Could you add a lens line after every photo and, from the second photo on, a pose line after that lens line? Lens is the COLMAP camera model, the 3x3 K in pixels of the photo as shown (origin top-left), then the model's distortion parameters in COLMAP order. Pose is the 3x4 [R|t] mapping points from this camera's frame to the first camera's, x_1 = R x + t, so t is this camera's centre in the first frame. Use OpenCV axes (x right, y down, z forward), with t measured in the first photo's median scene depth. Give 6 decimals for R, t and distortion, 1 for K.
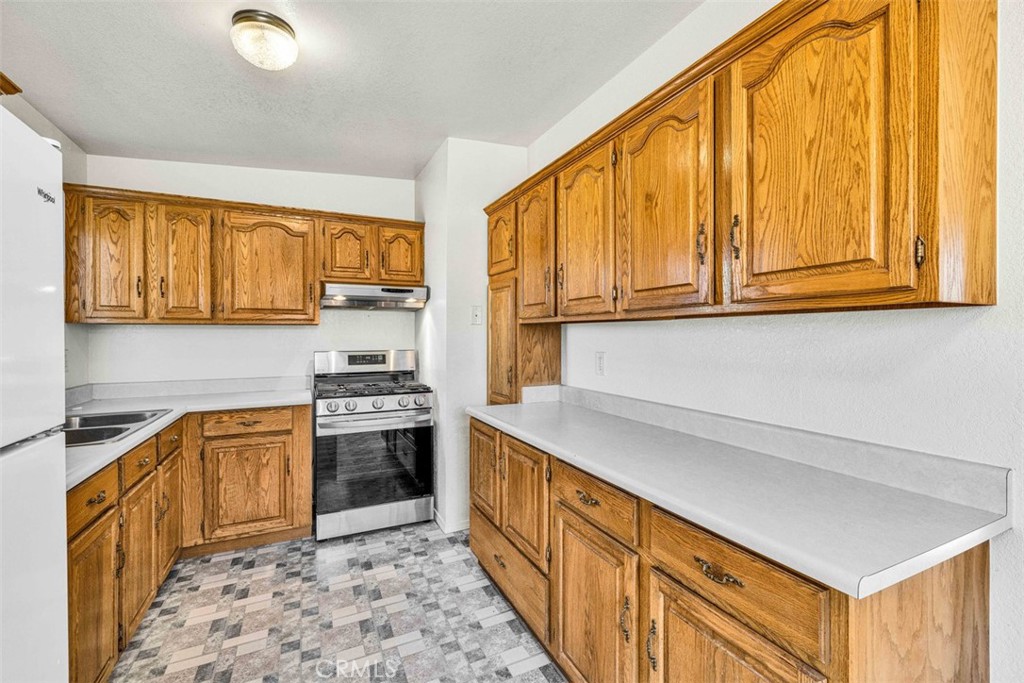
lens RADIAL K [[421.7, 0, 503.0], [0, 421.7, 333.1], [0, 0, 1]] dist [0.000798, 0.000074]
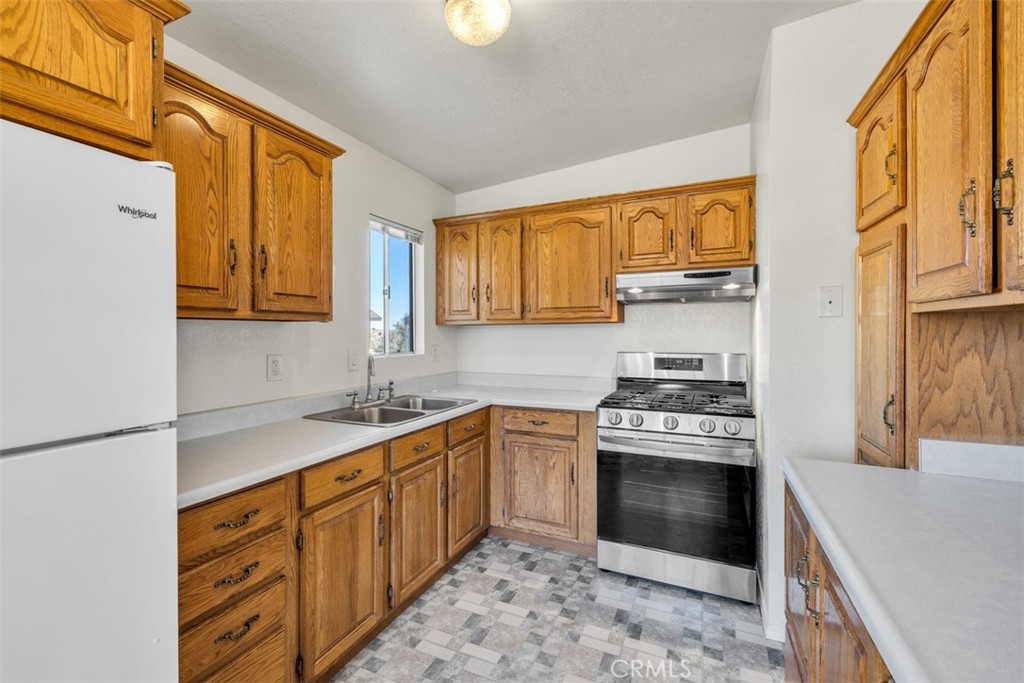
lens RADIAL K [[421.7, 0, 503.0], [0, 421.7, 333.1], [0, 0, 1]] dist [0.000798, 0.000074]
pose [[0.648650, 0.000002, -0.761087, 0.100261], [0.005171, 0.999977, 0.004409, -0.003038], [0.761069, -0.006795, 0.648635, 0.278916]]
